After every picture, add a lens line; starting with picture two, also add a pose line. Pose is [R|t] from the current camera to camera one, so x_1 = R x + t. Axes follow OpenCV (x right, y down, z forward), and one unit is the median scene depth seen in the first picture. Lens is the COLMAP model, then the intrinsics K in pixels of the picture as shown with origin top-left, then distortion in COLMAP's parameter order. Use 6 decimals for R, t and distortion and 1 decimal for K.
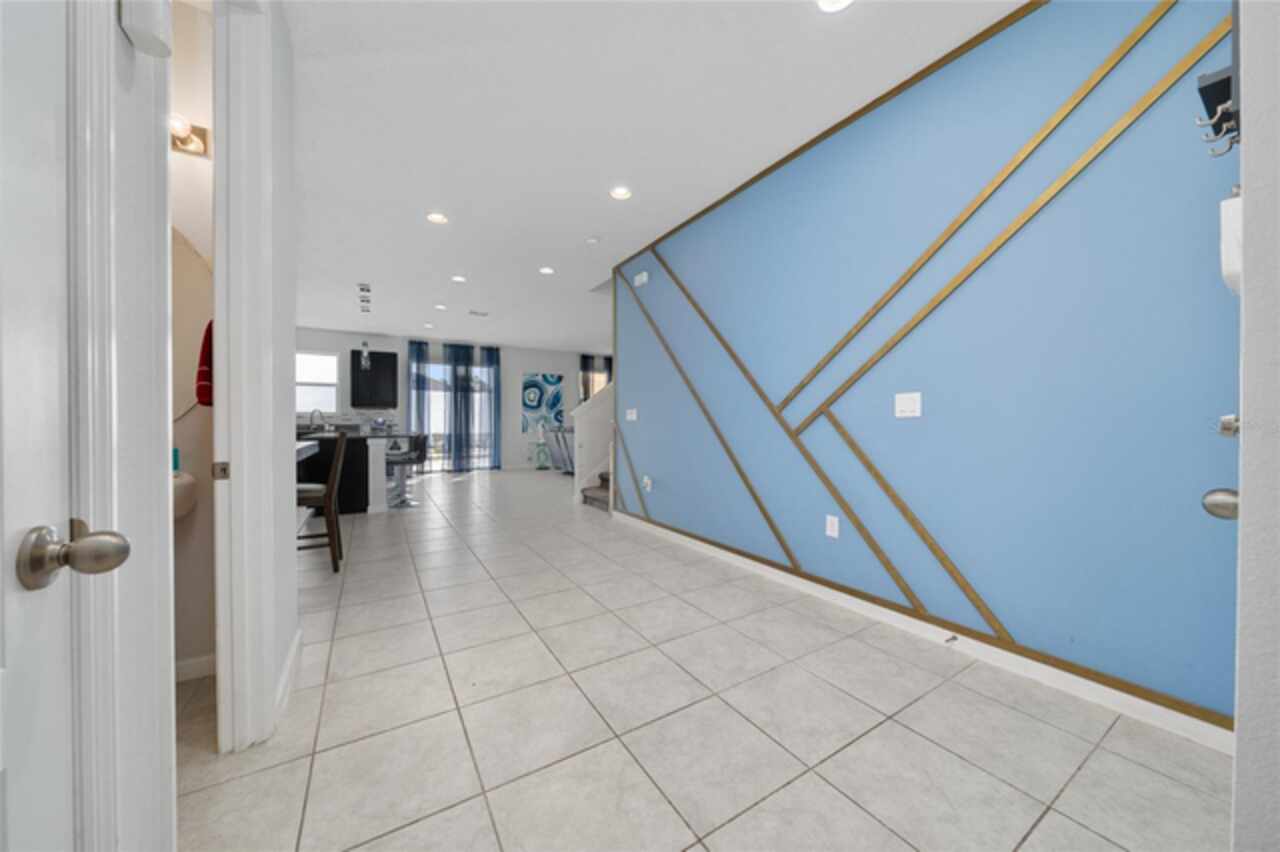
lens RADIAL K [[435.0, 0, 638.3], [0, 435.0, 428.9], [0, 0, 1]] dist [0.001773, -0.000076]
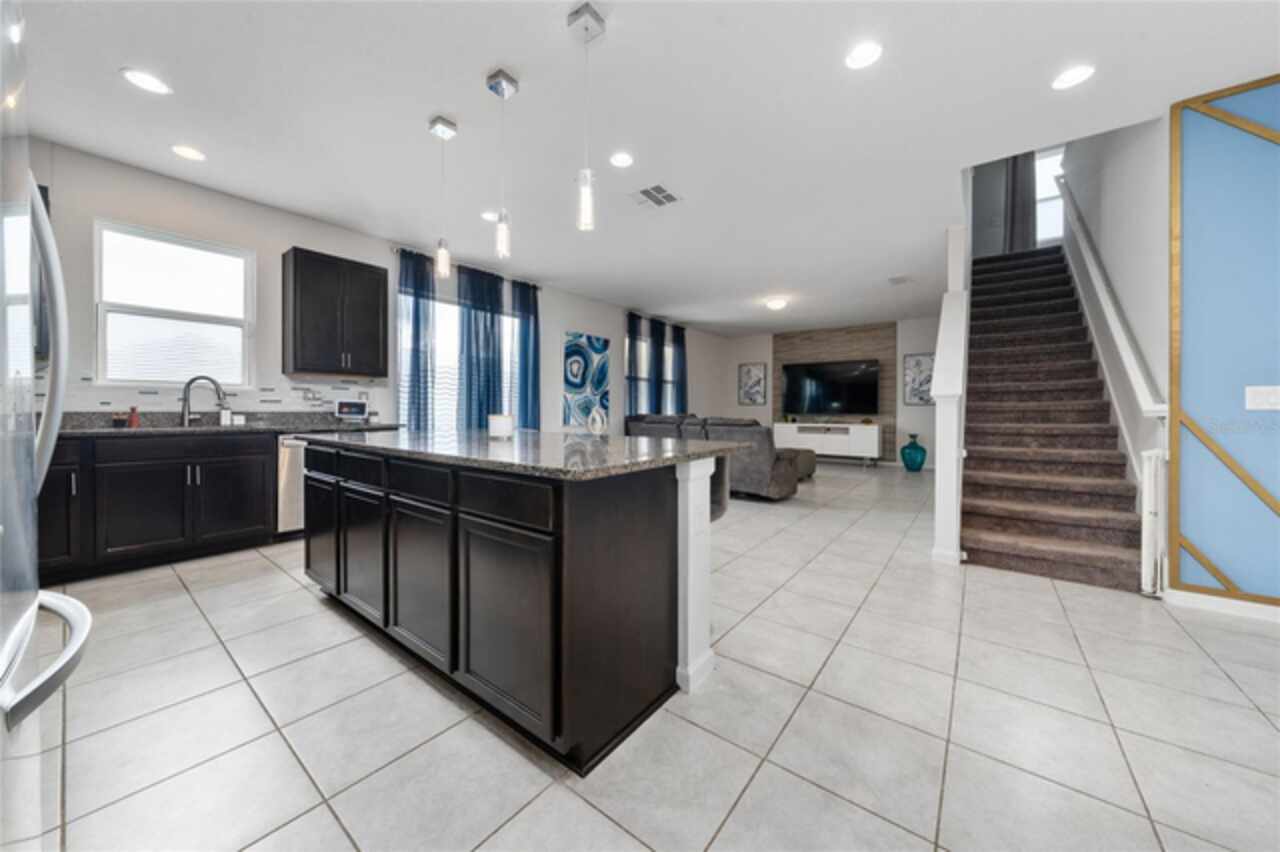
lens RADIAL K [[441.1, 0, 639.0], [0, 441.1, 418.7], [0, 0, 1]] dist [0.007811, 0.000034]
pose [[0.933312, -0.000466, 0.359066, -0.393954], [-0.002219, 0.999973, 0.007066, -0.005641], [-0.359060, -0.007391, 0.933285, 0.359388]]
